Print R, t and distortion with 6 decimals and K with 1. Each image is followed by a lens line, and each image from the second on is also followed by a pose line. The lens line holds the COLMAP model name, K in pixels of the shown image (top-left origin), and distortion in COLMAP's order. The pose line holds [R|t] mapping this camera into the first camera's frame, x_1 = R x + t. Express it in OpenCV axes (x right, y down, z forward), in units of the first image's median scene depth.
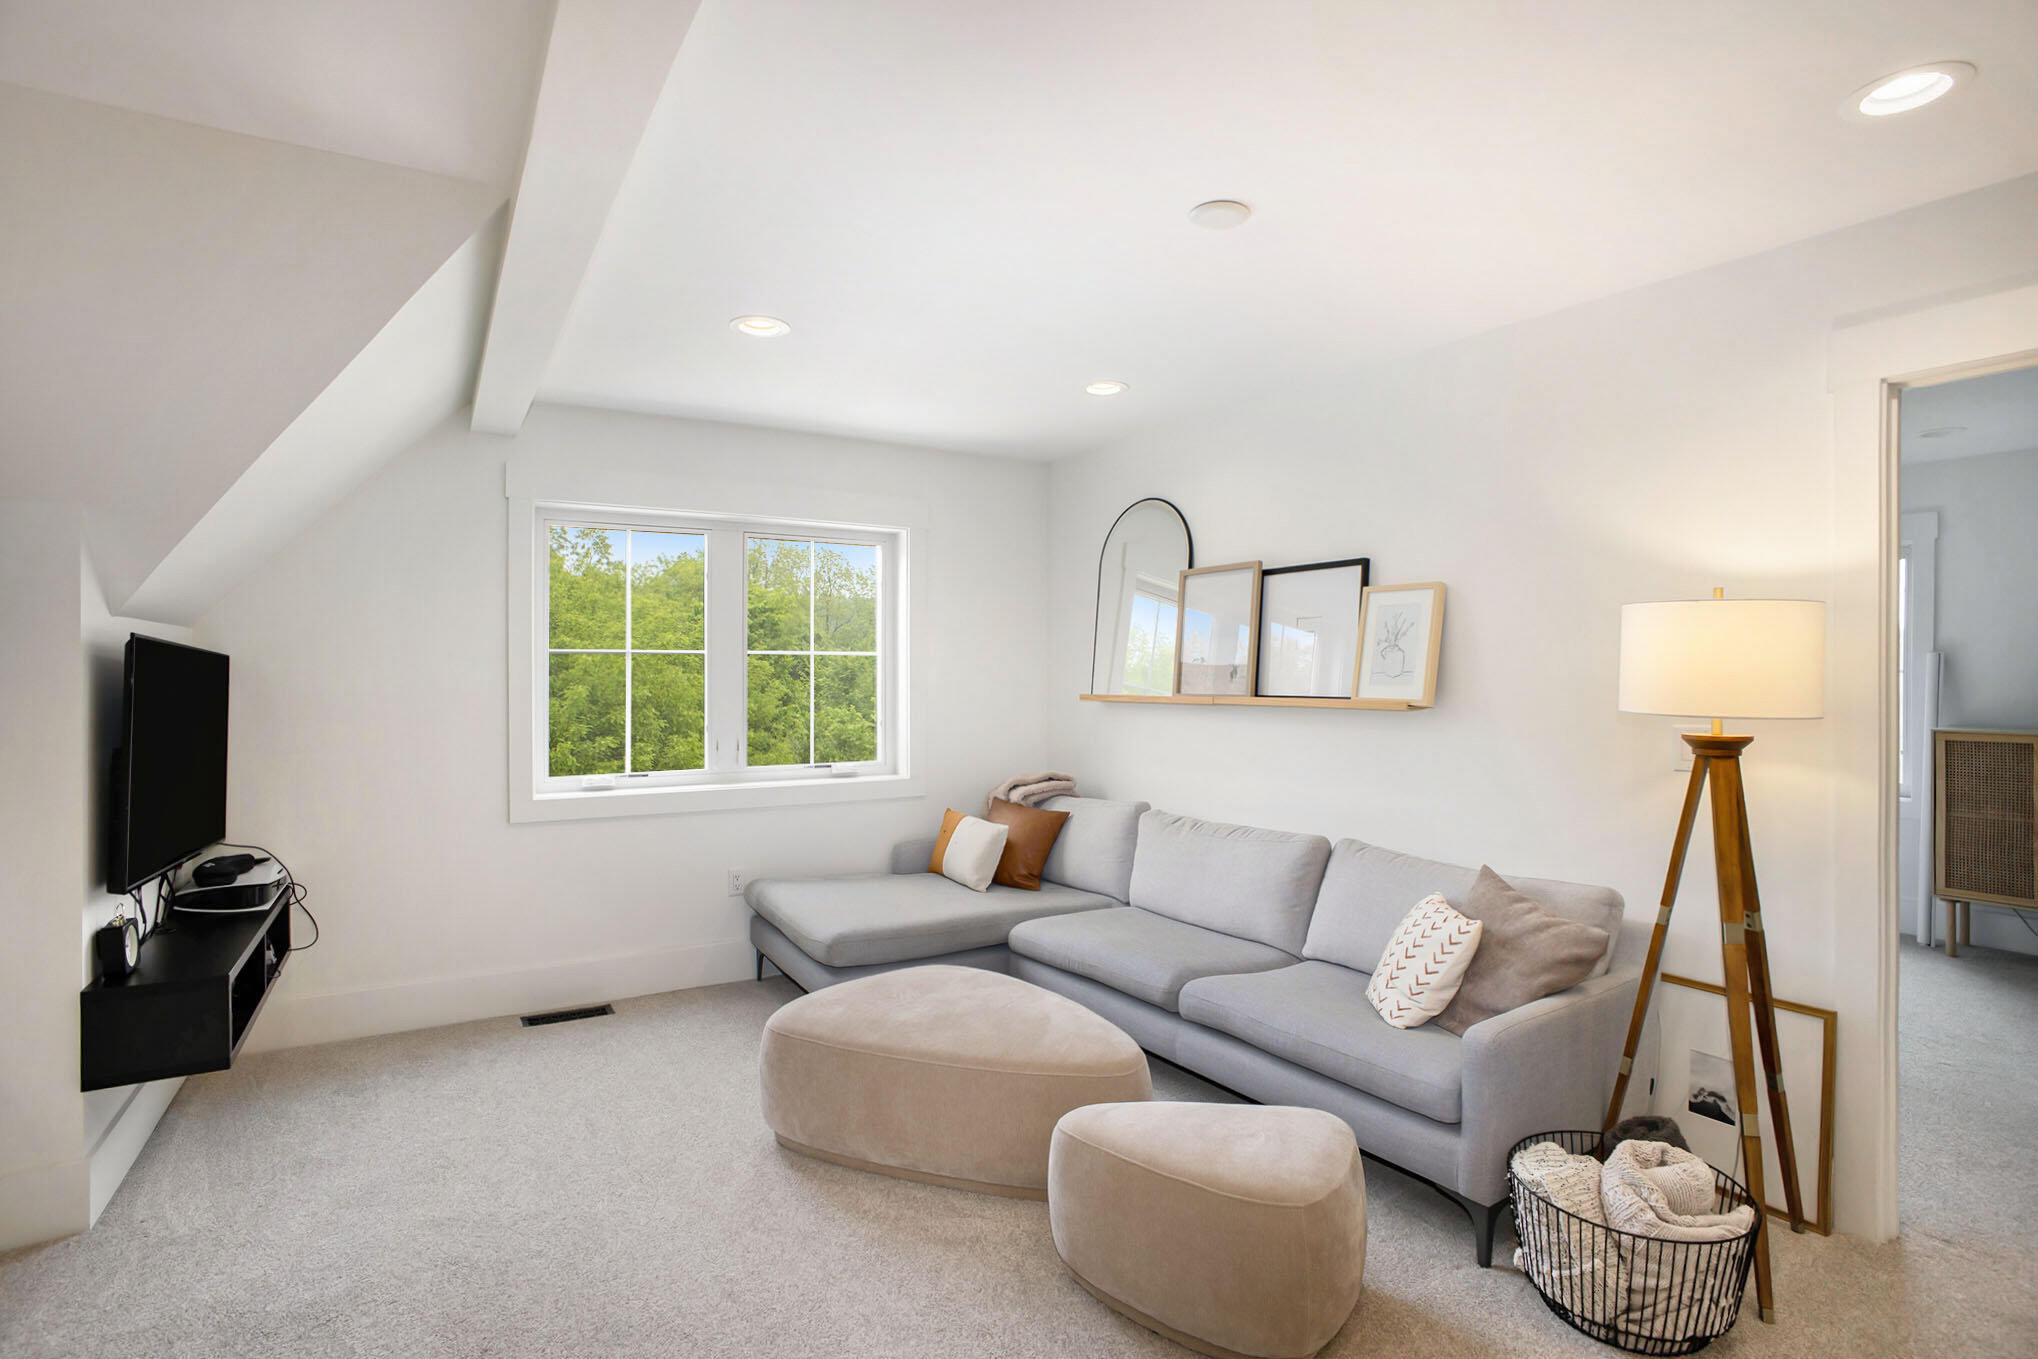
lens RADIAL K [[1030.0, 0, 1019.0], [0, 1030.0, 679.5], [0, 0, 1]] dist [-0.118038, 0.049965]
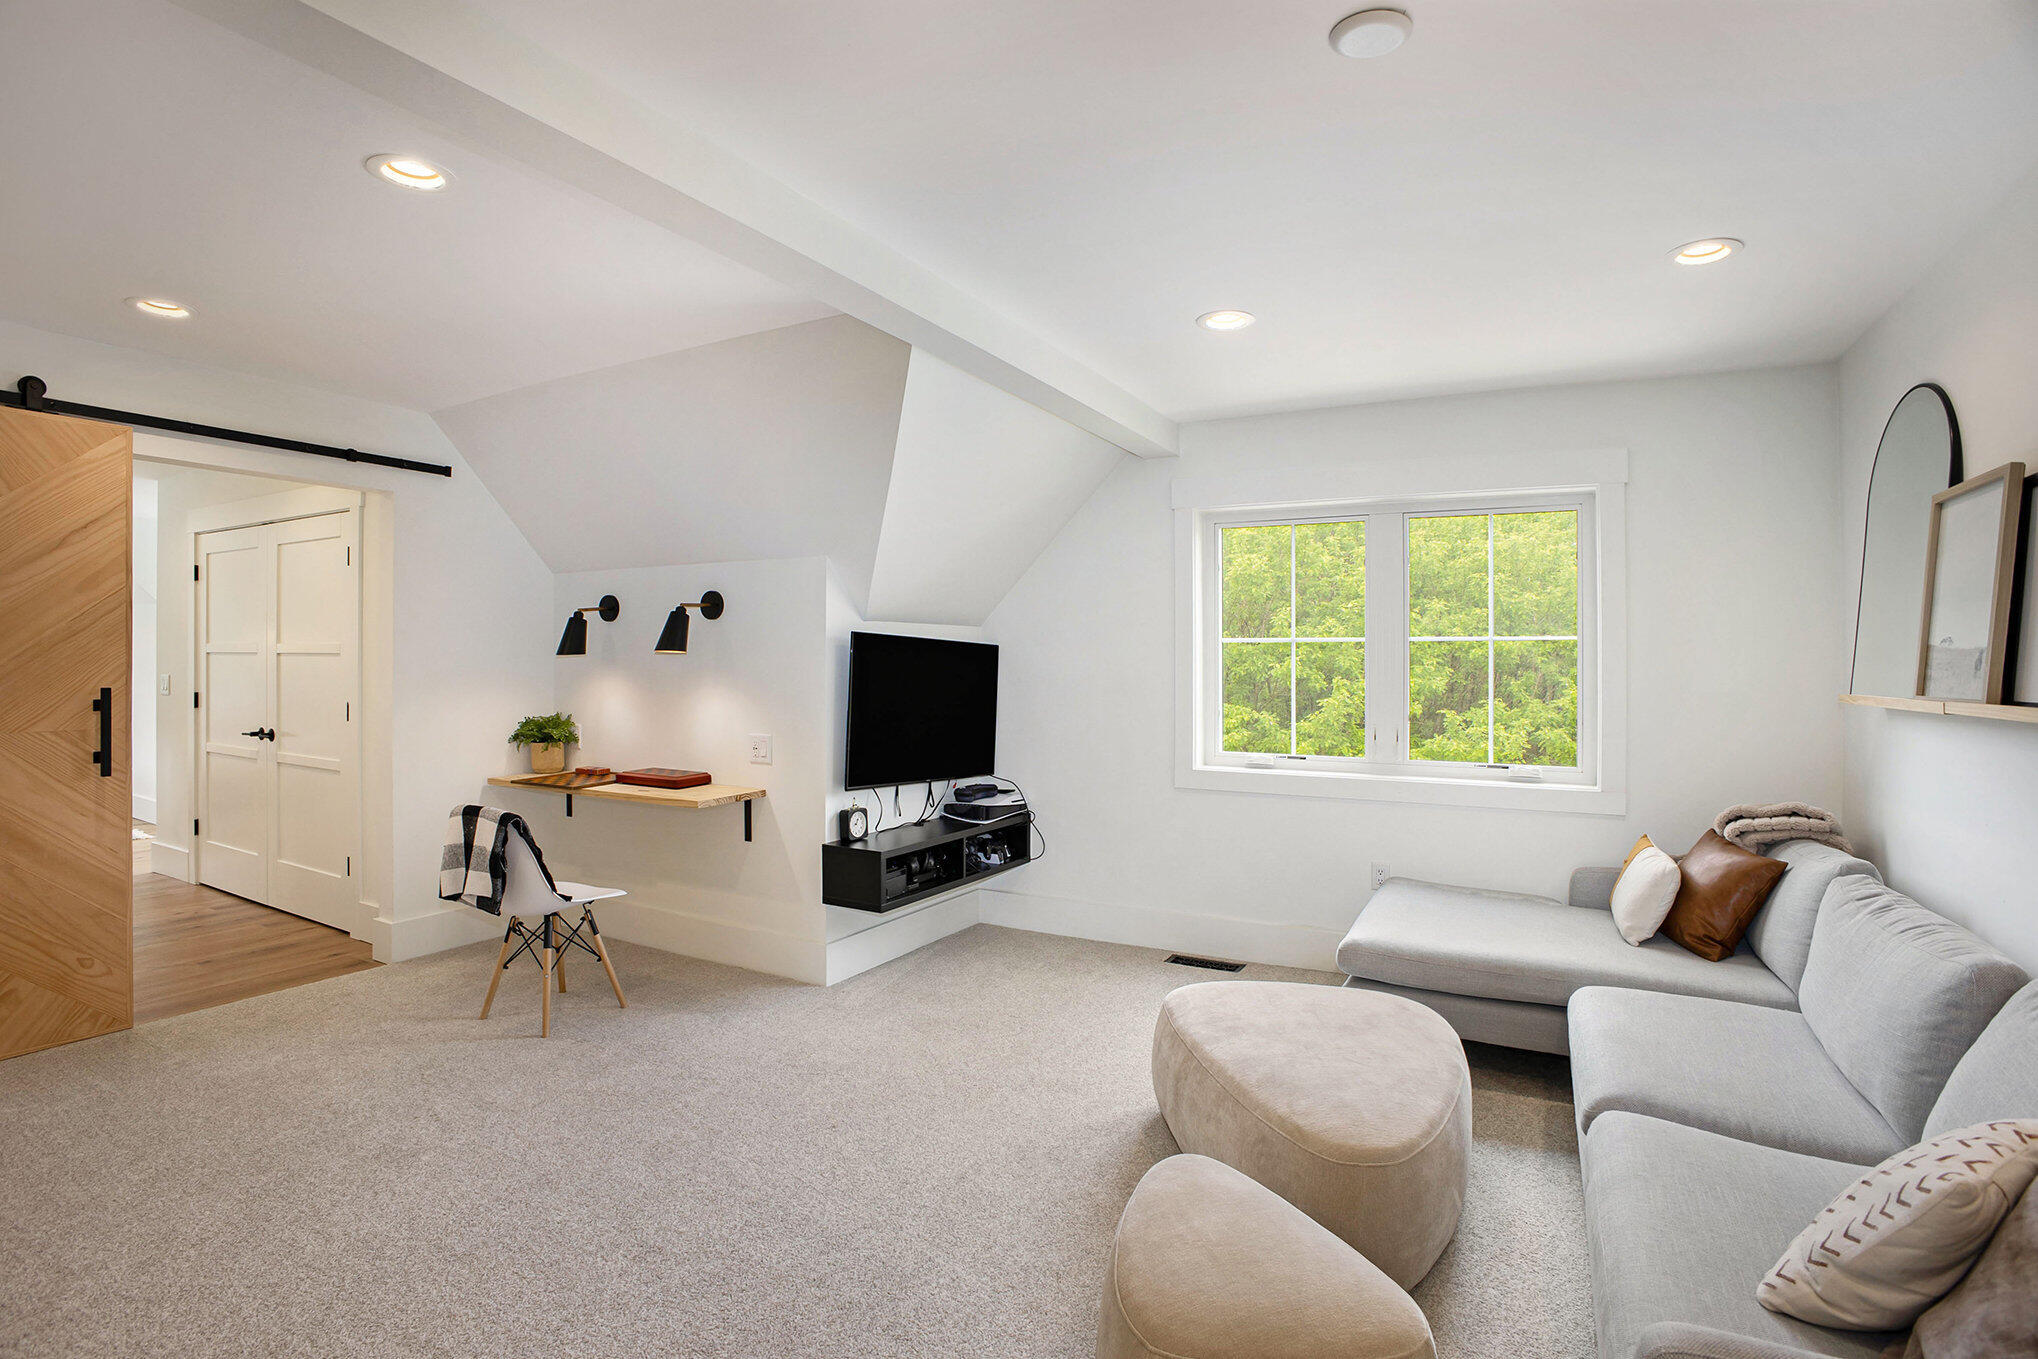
lens RADIAL K [[1012.5, 0, 1022.3], [0, 1012.5, 671.1], [0, 0, 1]] dist [-0.083790, 0.031992]
pose [[0.484990, 0.011935, -0.874438, 0.412228], [-0.014389, 0.999880, 0.005667, 0.003335], [0.874401, 0.009834, 0.485103, 0.251915]]
